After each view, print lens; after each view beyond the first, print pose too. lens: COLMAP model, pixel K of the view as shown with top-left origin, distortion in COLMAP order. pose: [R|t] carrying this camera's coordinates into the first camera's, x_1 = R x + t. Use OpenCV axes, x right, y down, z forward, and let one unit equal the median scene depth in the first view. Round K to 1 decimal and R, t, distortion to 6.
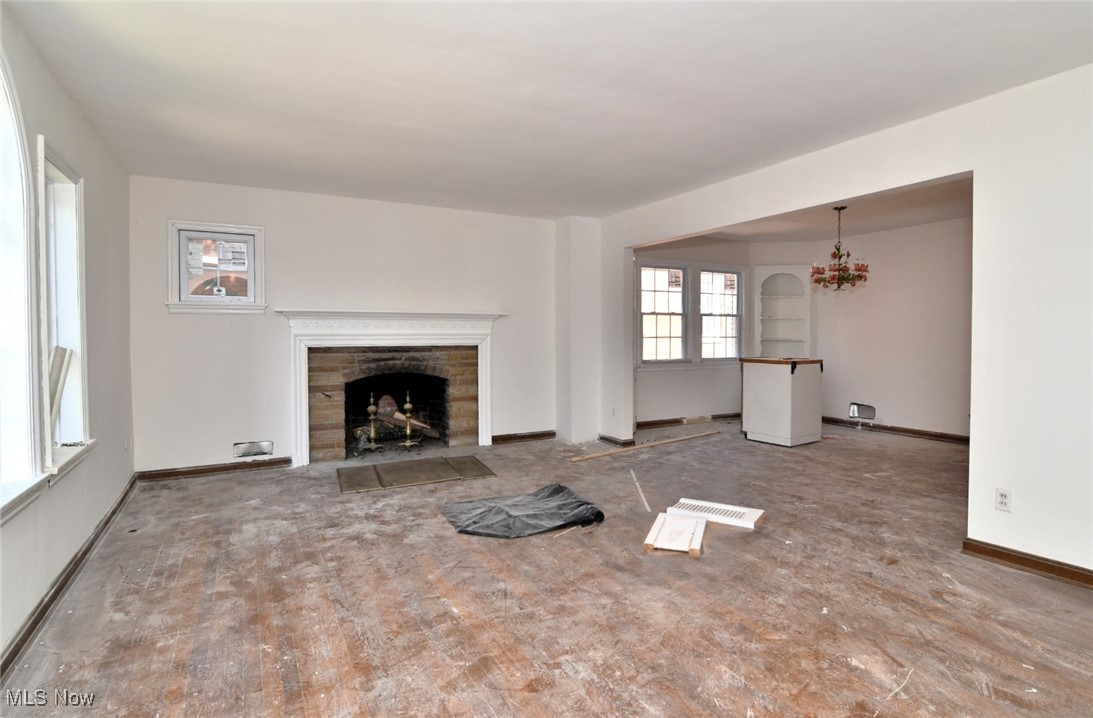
lens RADIAL K [[559.8, 0, 557.4], [0, 559.8, 349.2], [0, 0, 1]] dist [-0.008655, -0.004279]
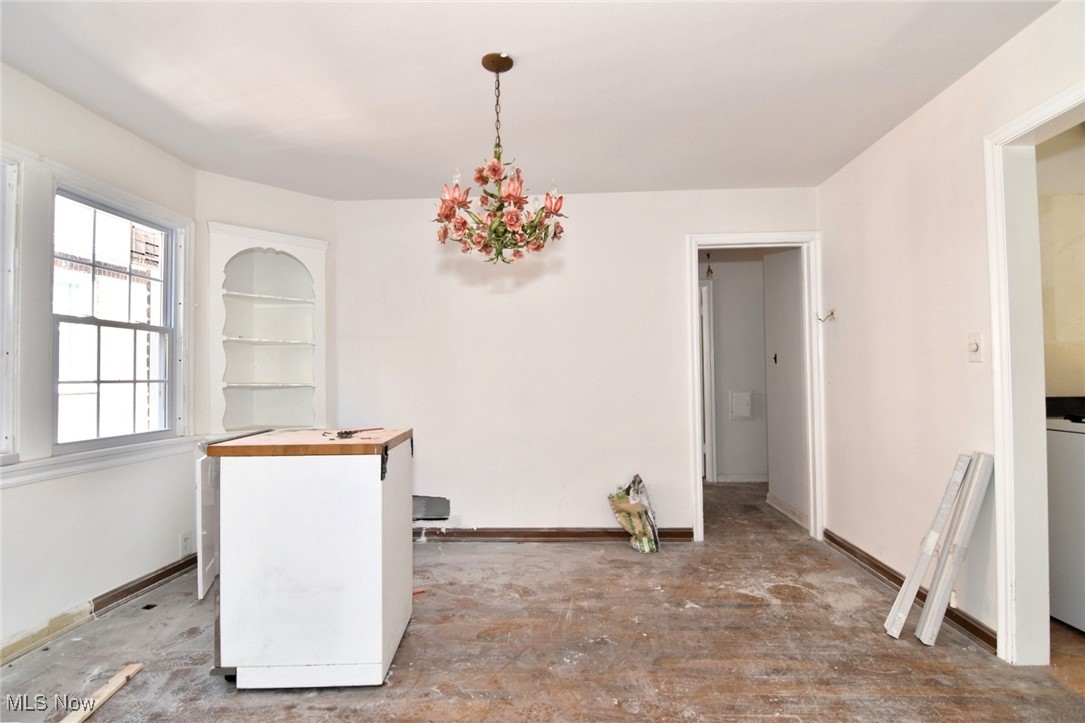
lens RADIAL K [[524.9, 0, 536.5], [0, 524.9, 362.8], [0, 0, 1]] dist [-0.007286, -0.008304]
pose [[0.539316, 0.013488, 0.841996, 0.212718], [0.033342, 0.998746, -0.037355, -0.017079], [-0.841443, 0.048220, 0.538190, 0.828322]]
